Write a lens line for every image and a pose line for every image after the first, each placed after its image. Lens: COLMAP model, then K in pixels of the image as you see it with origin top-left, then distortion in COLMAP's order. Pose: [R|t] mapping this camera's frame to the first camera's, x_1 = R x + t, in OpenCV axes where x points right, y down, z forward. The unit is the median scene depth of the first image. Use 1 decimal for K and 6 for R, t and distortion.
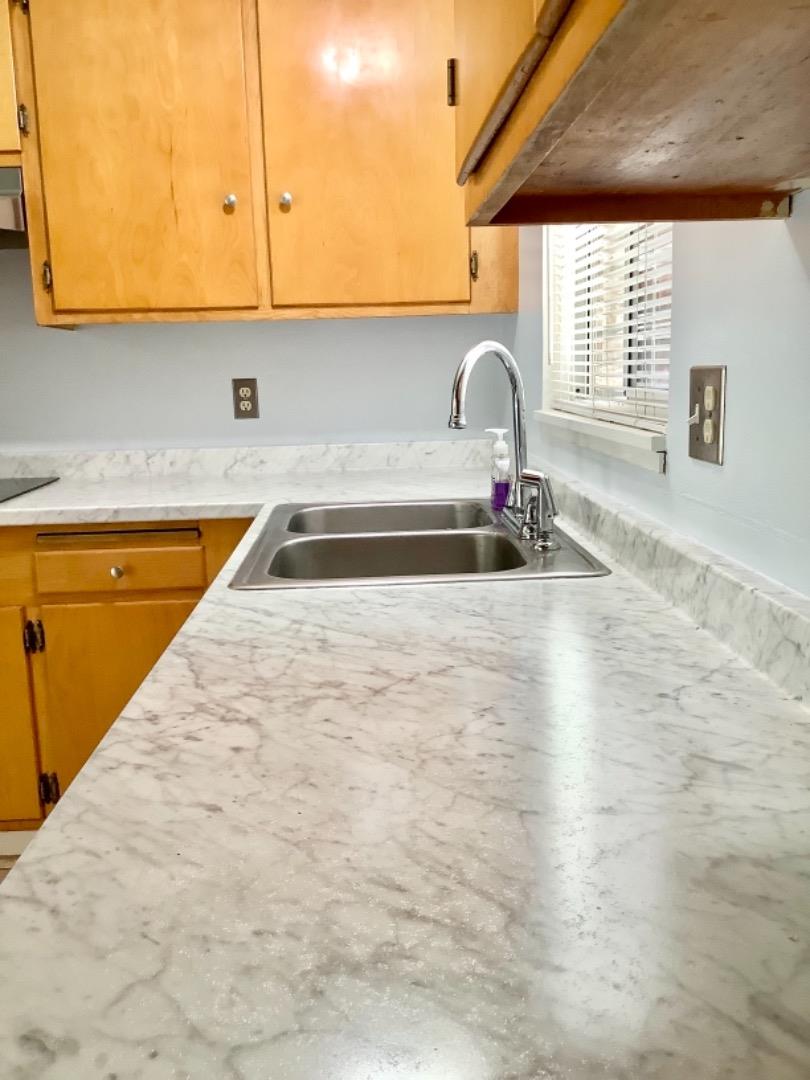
lens RADIAL K [[987.2, 0, 400.8], [0, 987.2, 552.4], [0, 0, 1]] dist [0.104521, -0.193436]
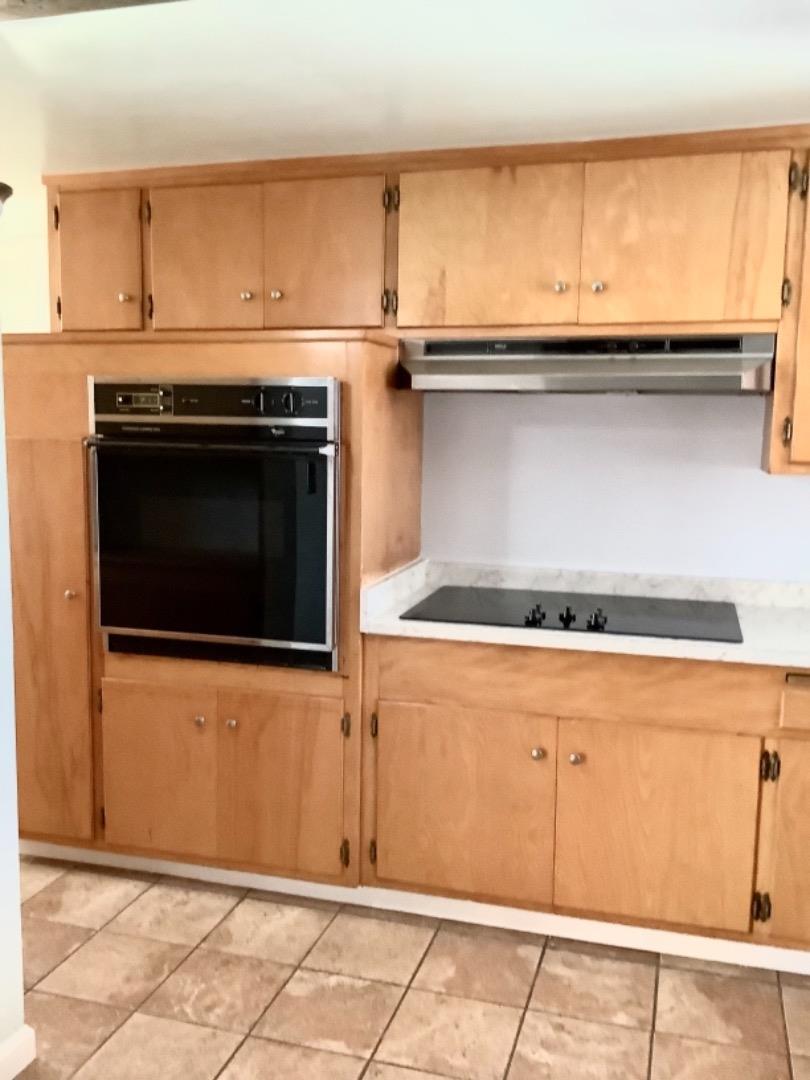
lens RADIAL K [[977.8, 0, 397.4], [0, 977.8, 551.6], [0, 0, 1]] dist [0.083522, -0.152182]
pose [[0.944235, 0.082994, -0.318640, -0.407495], [-0.098685, 0.994558, -0.033390, -0.068532], [0.314135, 0.062973, 0.947287, -0.151191]]
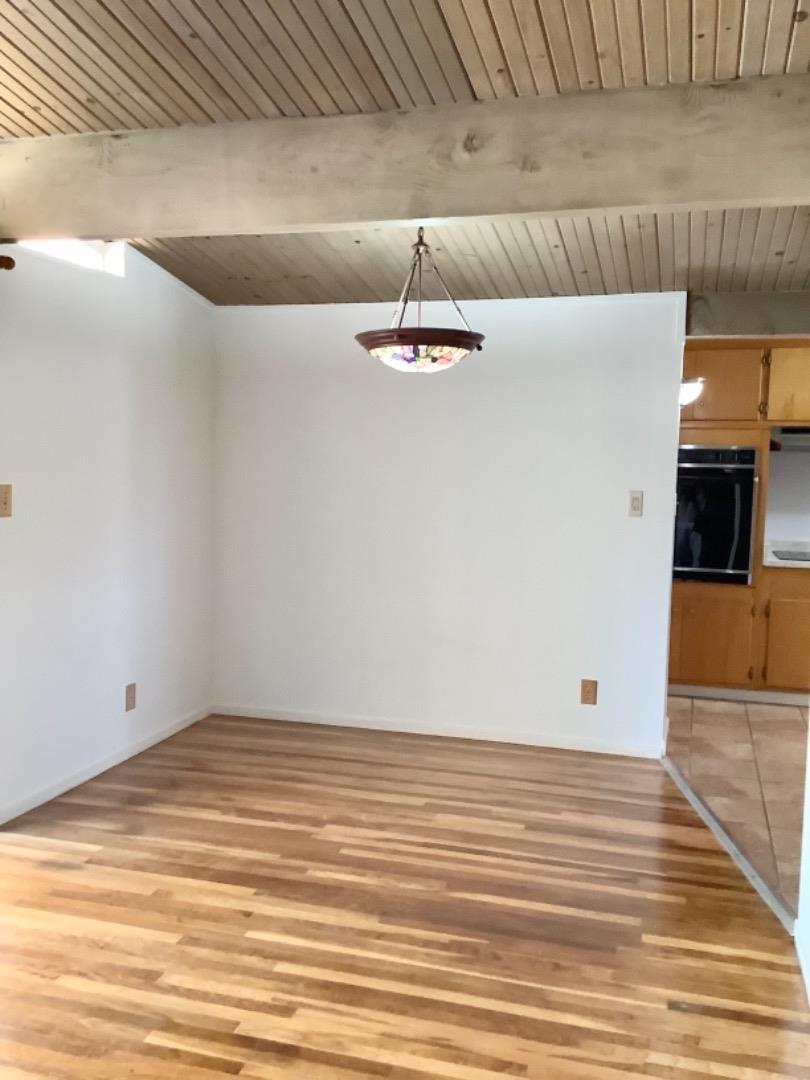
lens RADIAL K [[977.8, 0, 397.4], [0, 977.8, 551.6], [0, 0, 1]] dist [0.083522, -0.152182]
pose [[0.943660, 0.077062, -0.321818, -0.869382], [-0.106001, 0.991656, -0.073364, 0.225430], [0.313479, 0.103344, 0.943955, -1.629050]]
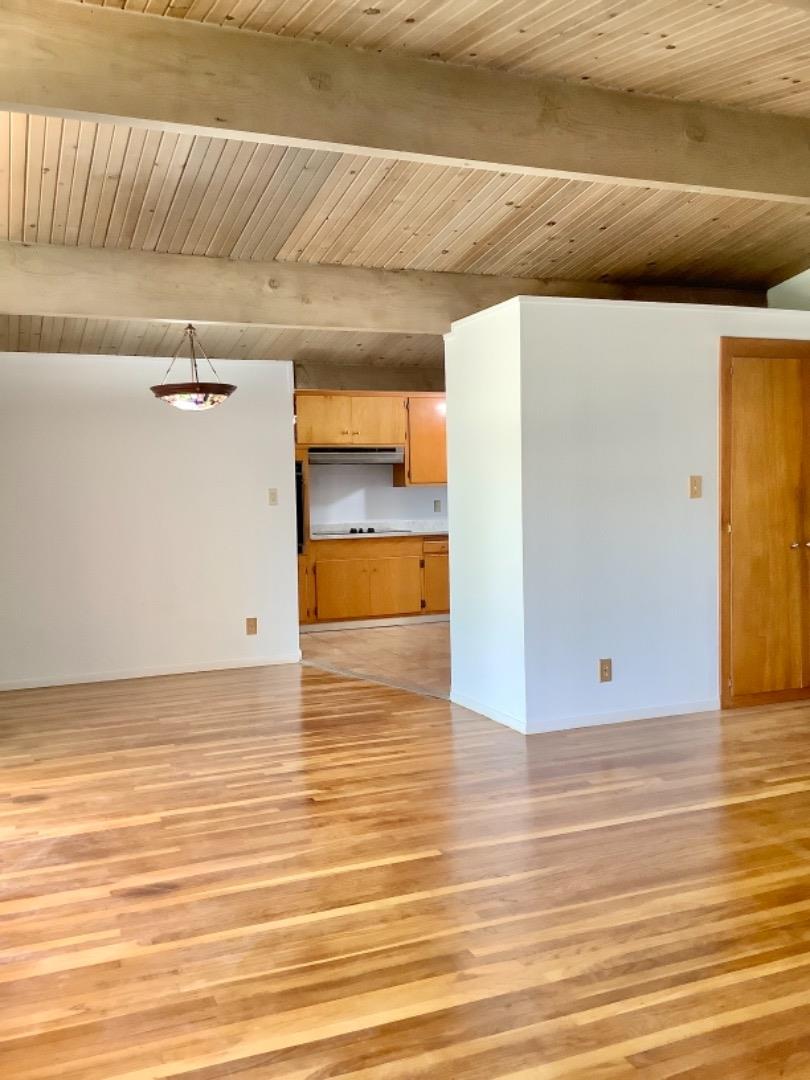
lens RADIAL K [[987.2, 0, 400.8], [0, 987.2, 552.4], [0, 0, 1]] dist [0.104521, -0.193436]
pose [[0.940197, -0.014688, 0.340313, -1.715249], [0.058717, 0.991103, -0.119441, 0.485135], [-0.335531, 0.132281, 0.932695, -2.551979]]
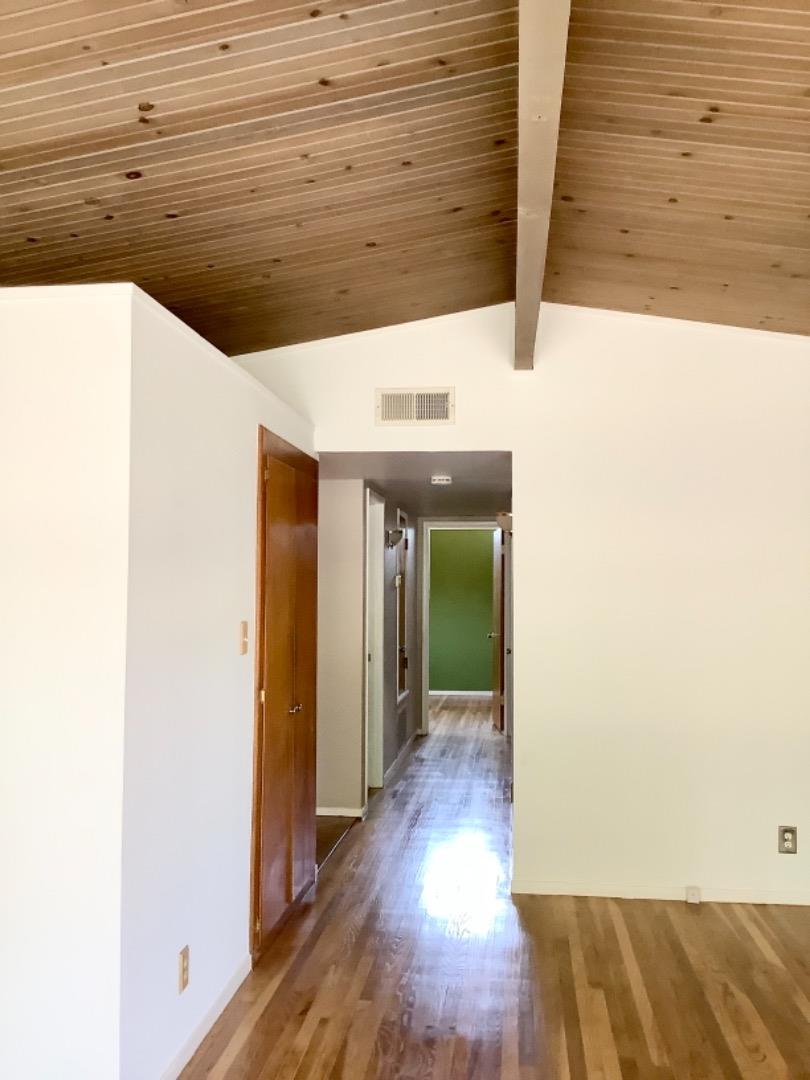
lens RADIAL K [[977.8, 0, 397.4], [0, 977.8, 551.6], [0, 0, 1]] dist [0.083522, -0.152182]
pose [[0.168518, 0.060790, 0.983822, -1.755209], [0.174337, 0.980523, -0.090449, 0.154824], [-0.970159, 0.186759, 0.154638, -1.168694]]
